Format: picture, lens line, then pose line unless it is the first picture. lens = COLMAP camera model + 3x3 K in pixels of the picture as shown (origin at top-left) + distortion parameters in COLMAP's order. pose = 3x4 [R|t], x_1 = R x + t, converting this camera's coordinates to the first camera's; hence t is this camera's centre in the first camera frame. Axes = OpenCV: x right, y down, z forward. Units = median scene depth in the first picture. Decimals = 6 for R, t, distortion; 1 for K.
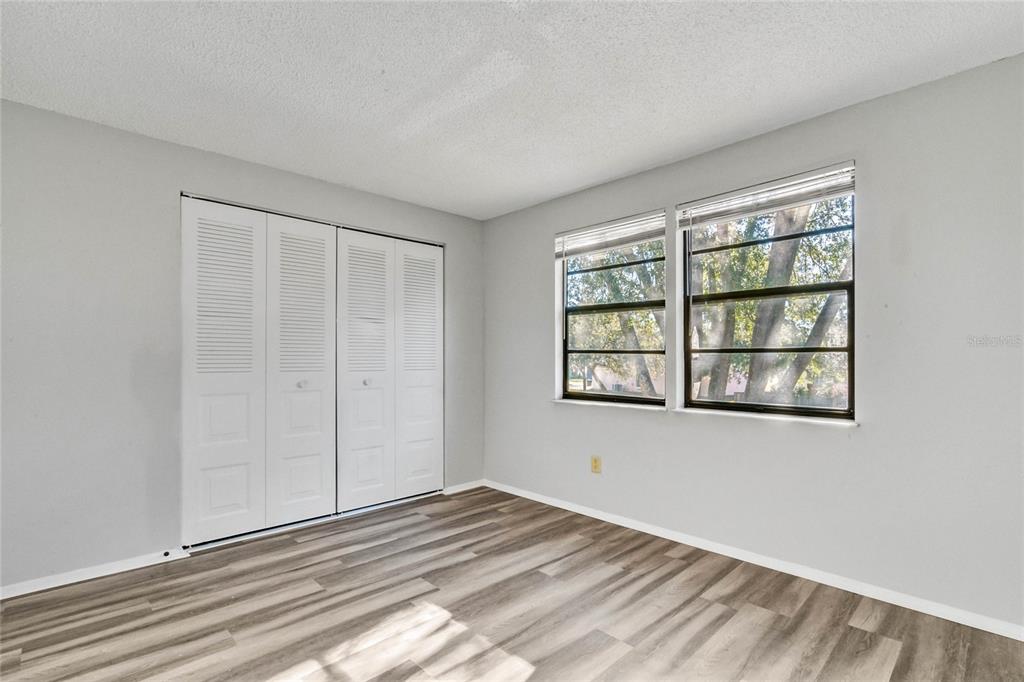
lens RADIAL K [[479.3, 0, 483.2], [0, 479.3, 340.3], [0, 0, 1]] dist [0.001329, 0.000748]
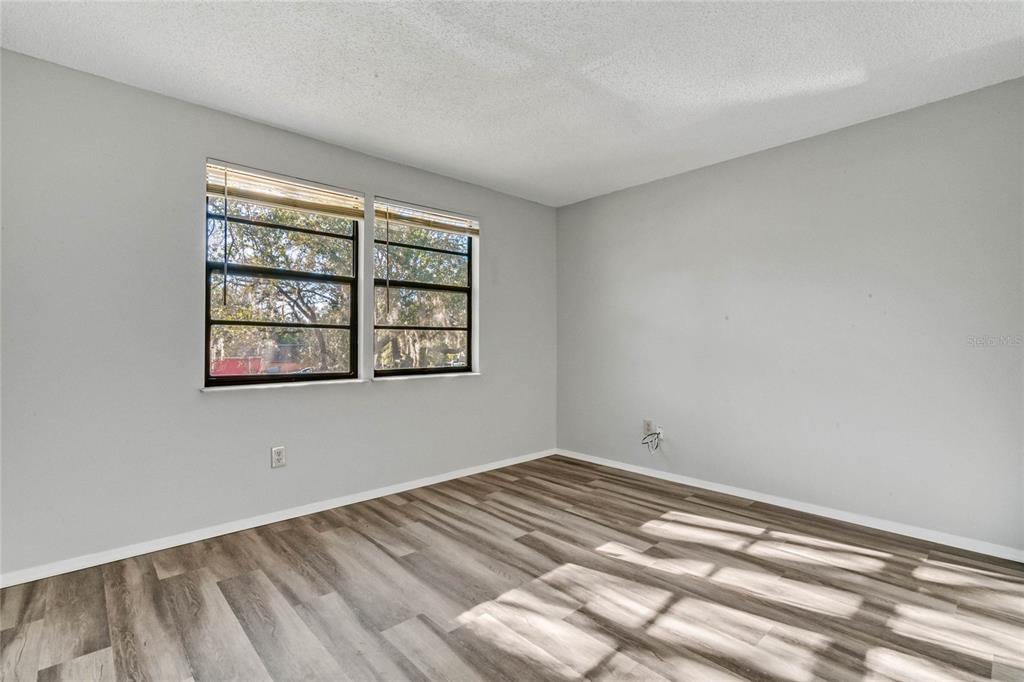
lens RADIAL K [[479.3, 0, 483.2], [0, 479.3, 340.3], [0, 0, 1]] dist [0.001329, 0.000748]
pose [[0.031133, 0.005385, 0.999501, -0.783738], [-0.032723, 0.999455, -0.004366, 0.034664], [-0.998979, -0.032571, 0.031292, 0.743119]]
